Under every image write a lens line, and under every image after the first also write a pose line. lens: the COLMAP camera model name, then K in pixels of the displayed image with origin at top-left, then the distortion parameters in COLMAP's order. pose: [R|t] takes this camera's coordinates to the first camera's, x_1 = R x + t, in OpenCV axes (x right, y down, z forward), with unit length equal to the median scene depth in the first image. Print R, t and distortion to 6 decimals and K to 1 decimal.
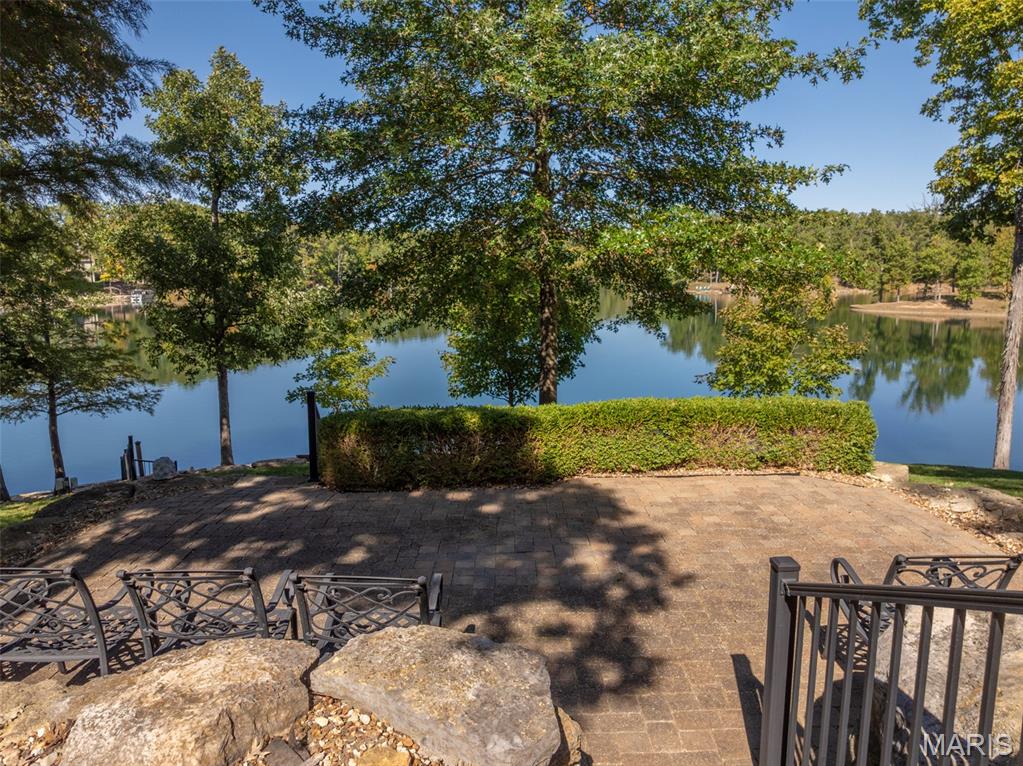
lens RADIAL K [[718.9, 0, 511.5], [0, 718.9, 383.0], [0, 0, 1]] dist [-0.043677, 0.011172]
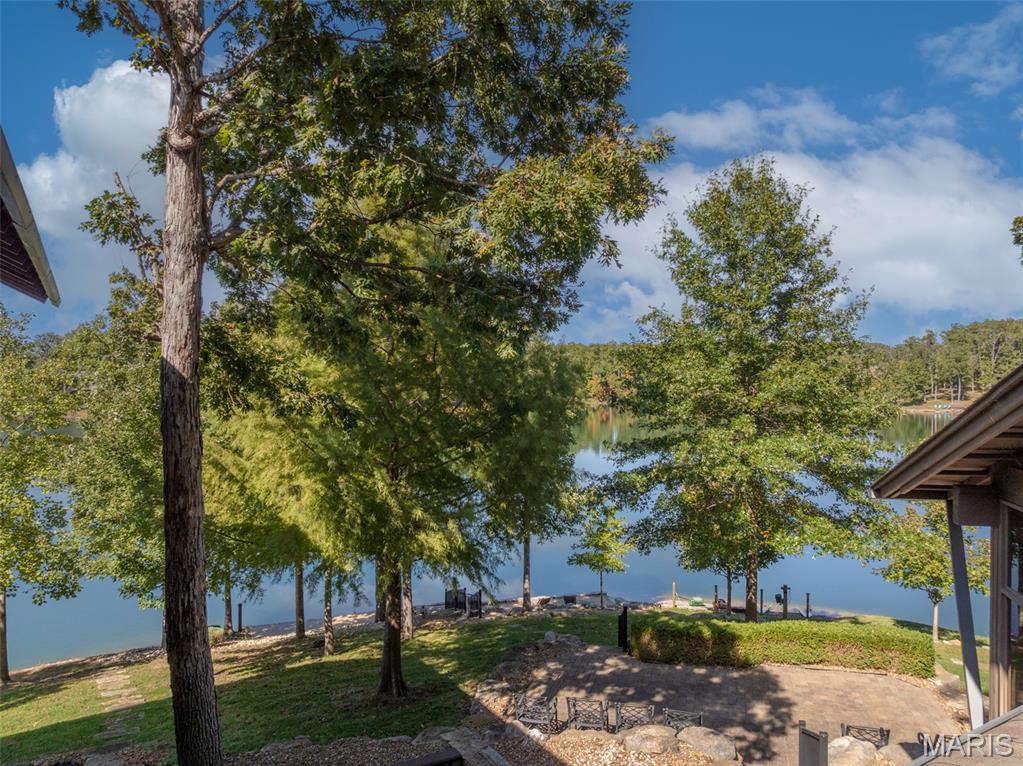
lens RADIAL K [[718.9, 0, 511.5], [0, 718.9, 383.0], [0, 0, 1]] dist [-0.043677, 0.011172]
pose [[0.955717, -0.002658, -0.294276, 0.014425], [-0.039356, 0.989823, -0.136756, -0.379828], [0.291645, 0.142282, 0.945885, -1.285567]]
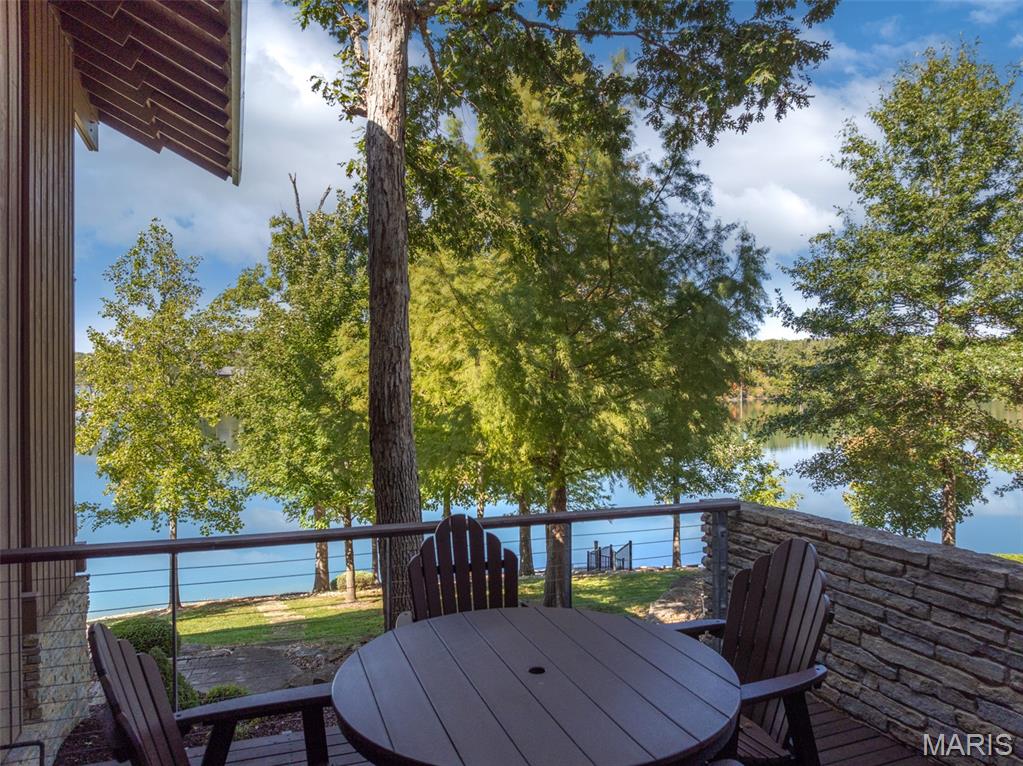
lens RADIAL K [[718.9, 0, 511.5], [0, 718.9, 383.0], [0, 0, 1]] dist [-0.043677, 0.011172]
pose [[0.892092, -0.003313, -0.451842, -0.150197], [-0.061515, 0.989773, -0.128710, -0.108186], [0.447647, 0.142616, 0.882764, -1.185626]]
